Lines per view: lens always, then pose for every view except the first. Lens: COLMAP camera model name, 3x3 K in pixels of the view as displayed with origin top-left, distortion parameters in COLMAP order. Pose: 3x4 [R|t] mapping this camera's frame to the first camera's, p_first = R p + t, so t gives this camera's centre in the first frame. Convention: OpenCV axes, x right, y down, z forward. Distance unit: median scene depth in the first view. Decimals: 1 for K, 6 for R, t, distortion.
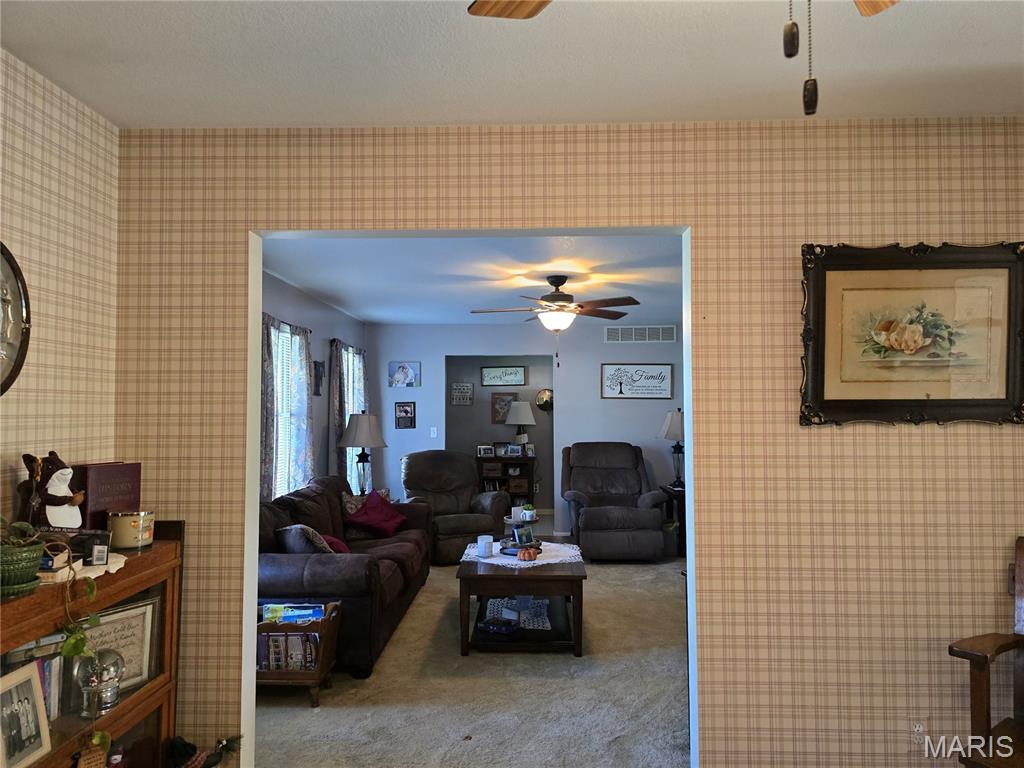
lens RADIAL K [[683.7, 0, 514.8], [0, 683.7, 383.4], [0, 0, 1]] dist [0.067117, -0.060817]
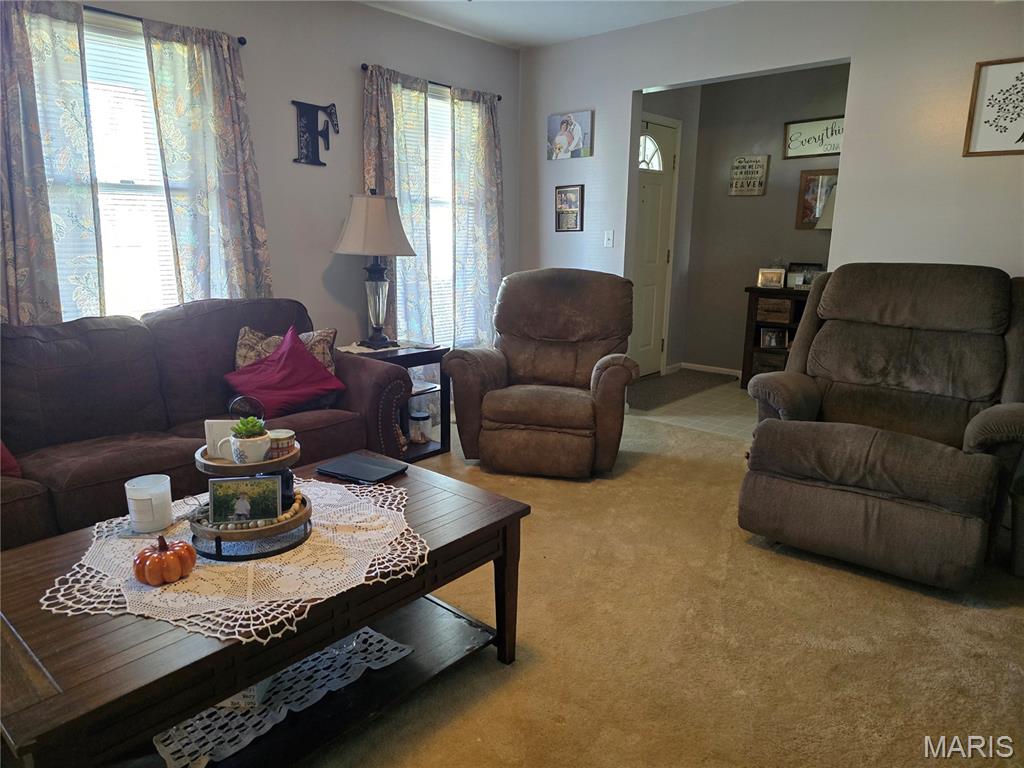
lens RADIAL K [[683.7, 0, 502.3], [0, 683.7, 385.5], [0, 0, 1]] dist [0.067117, -0.060817]
pose [[0.759052, 0.148356, -0.633901, 0.428472], [0.019738, 0.967998, 0.250182, 0.096420], [0.650731, -0.202413, 0.731832, 1.055426]]
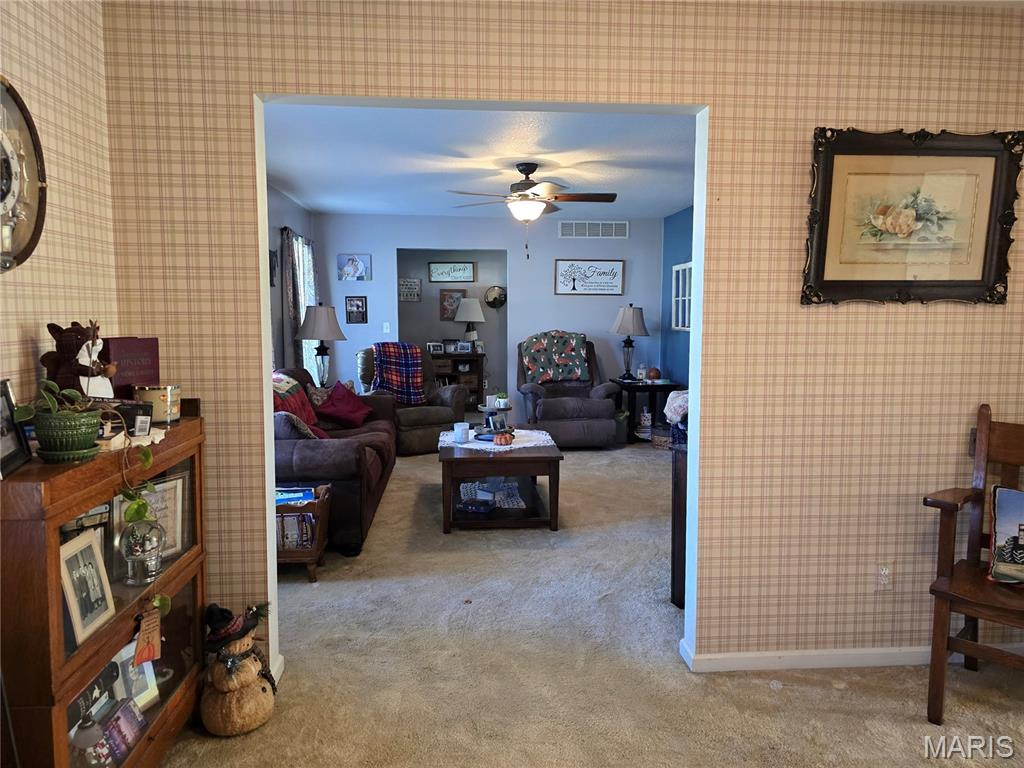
lens RADIAL K [[683.7, 0, 515.0], [0, 683.7, 370.6], [0, 0, 1]] dist [0.067117, -0.060817]
pose [[0.993878, -0.005075, 0.110364, -0.093635], [-0.008498, 0.992473, 0.122166, 0.023280], [-0.110153, -0.122356, 0.986355, -0.008886]]
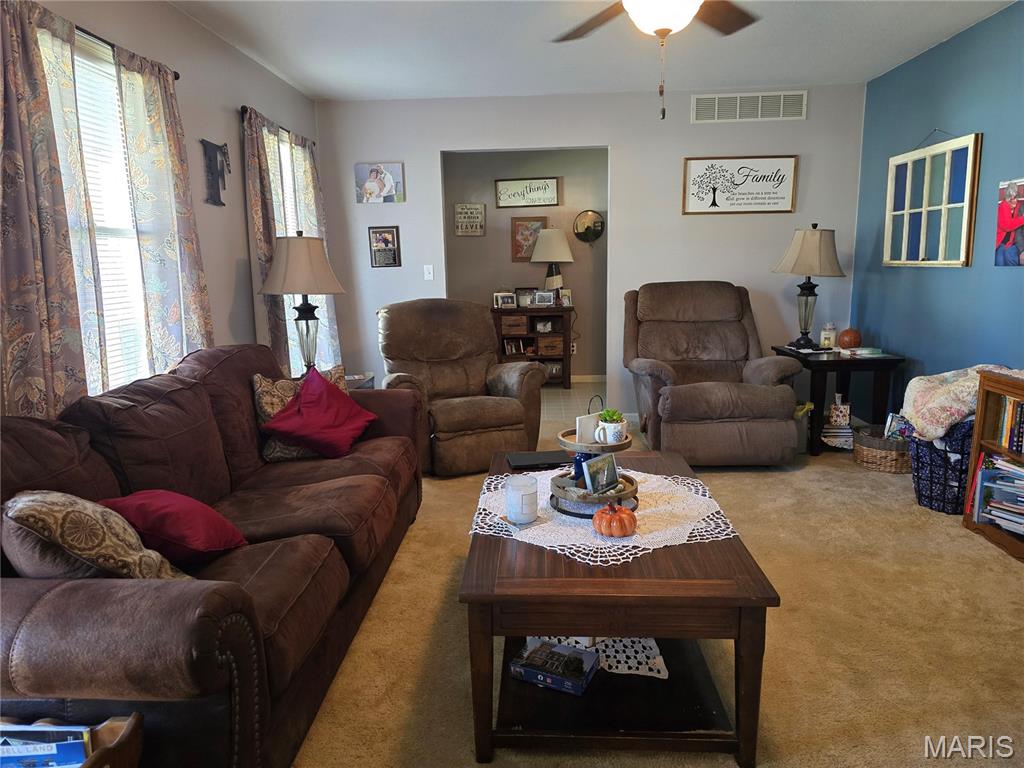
lens RADIAL K [[683.7, 0, 507.4], [0, 683.7, 379.3], [0, 0, 1]] dist [0.067117, -0.060817]
pose [[0.999432, -0.012897, -0.031128, -0.045750], [0.019209, 0.977102, 0.211902, 0.071259], [0.027682, -0.212380, 0.976795, 0.691223]]
